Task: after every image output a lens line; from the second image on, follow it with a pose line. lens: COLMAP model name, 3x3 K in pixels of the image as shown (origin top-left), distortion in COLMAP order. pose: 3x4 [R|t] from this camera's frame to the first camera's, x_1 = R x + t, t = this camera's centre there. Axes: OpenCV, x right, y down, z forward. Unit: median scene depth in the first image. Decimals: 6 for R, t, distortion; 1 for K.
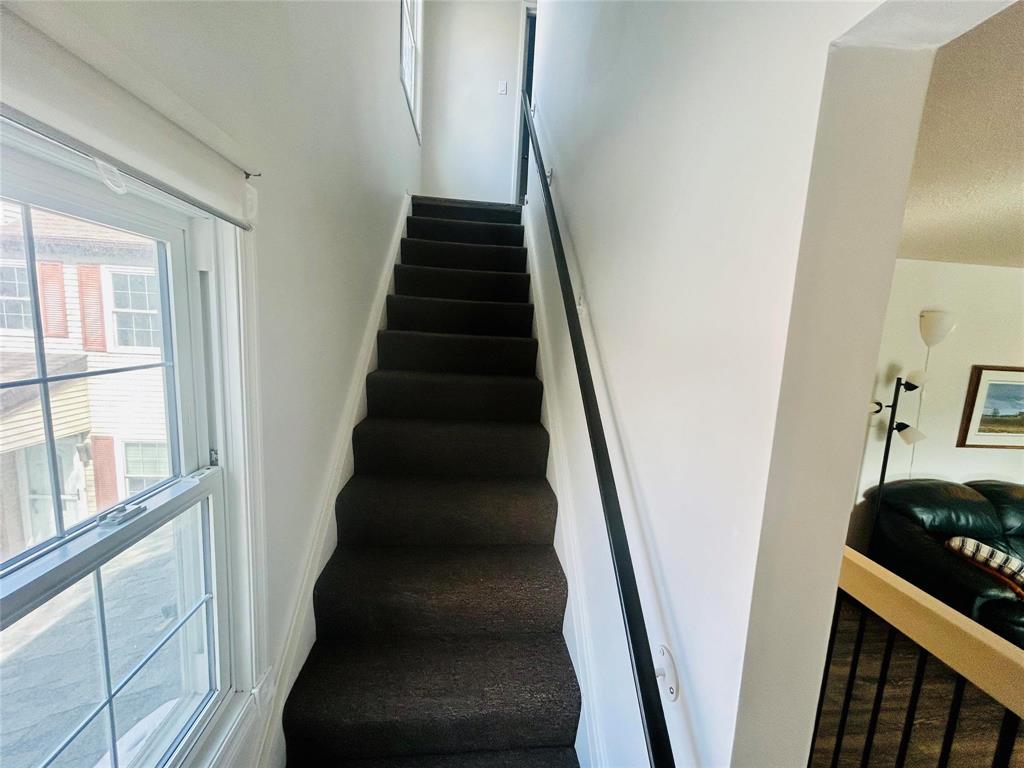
lens RADIAL K [[414.6, 0, 509.7], [0, 414.6, 385.7], [0, 0, 1]] dist [-0.001508, -0.000428]
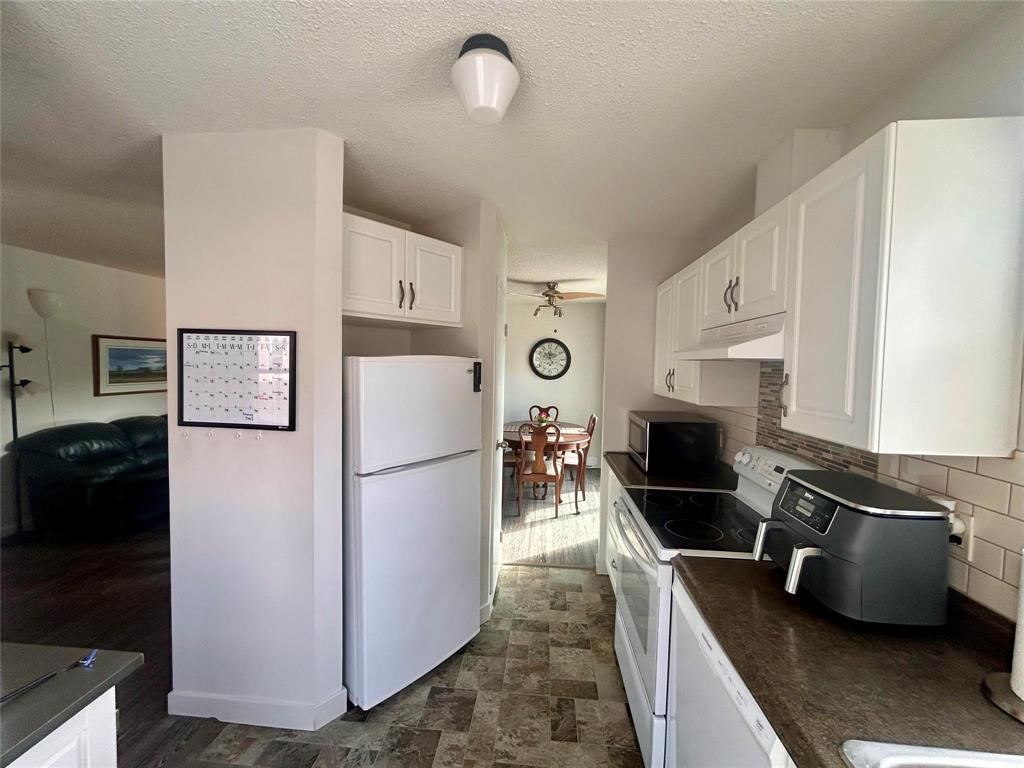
lens RADIAL K [[414.6, 0, 511.7], [0, 414.6, 382.4], [0, 0, 1]] dist [-0.001508, -0.000428]
pose [[0.187980, -0.093809, 0.977683, 0.032781], [0.124354, 0.989691, 0.071051, 0.186039], [-0.974269, 0.108222, 0.197708, -0.618101]]
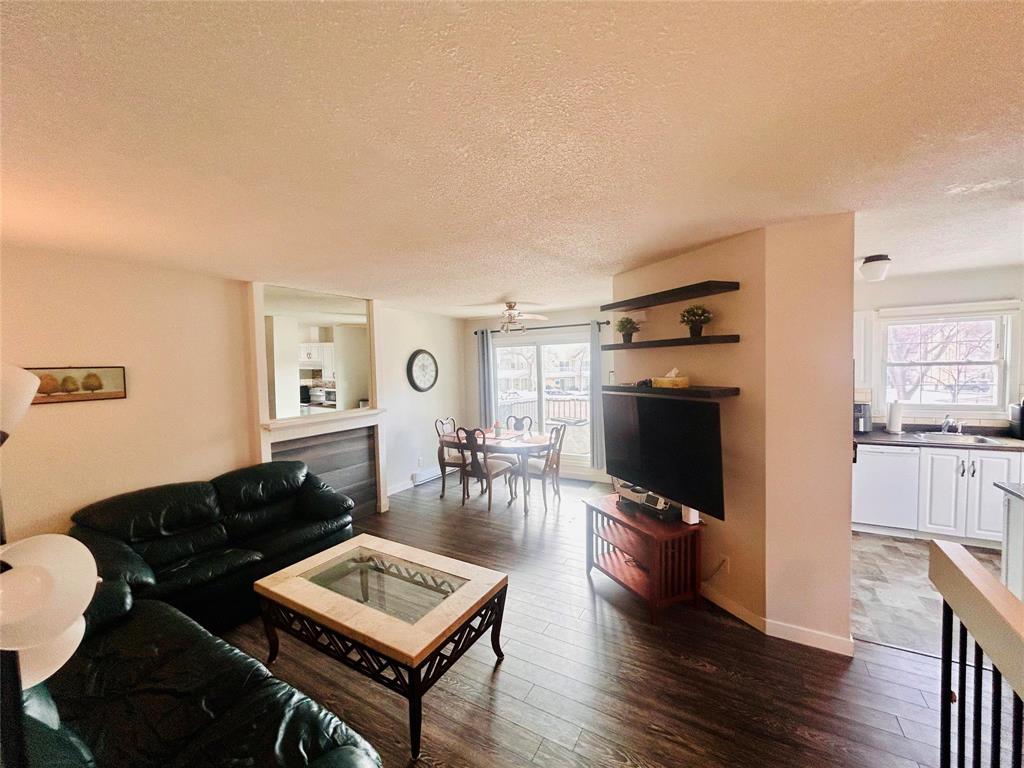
lens RADIAL K [[414.6, 0, 512.3], [0, 414.6, 382.0], [0, 0, 1]] dist [-0.001508, -0.000428]
pose [[-0.812902, -0.058051, 0.579500, 0.604741], [0.061832, 0.980794, 0.184985, -0.056075], [-0.579109, 0.186206, -0.793700, 0.987600]]
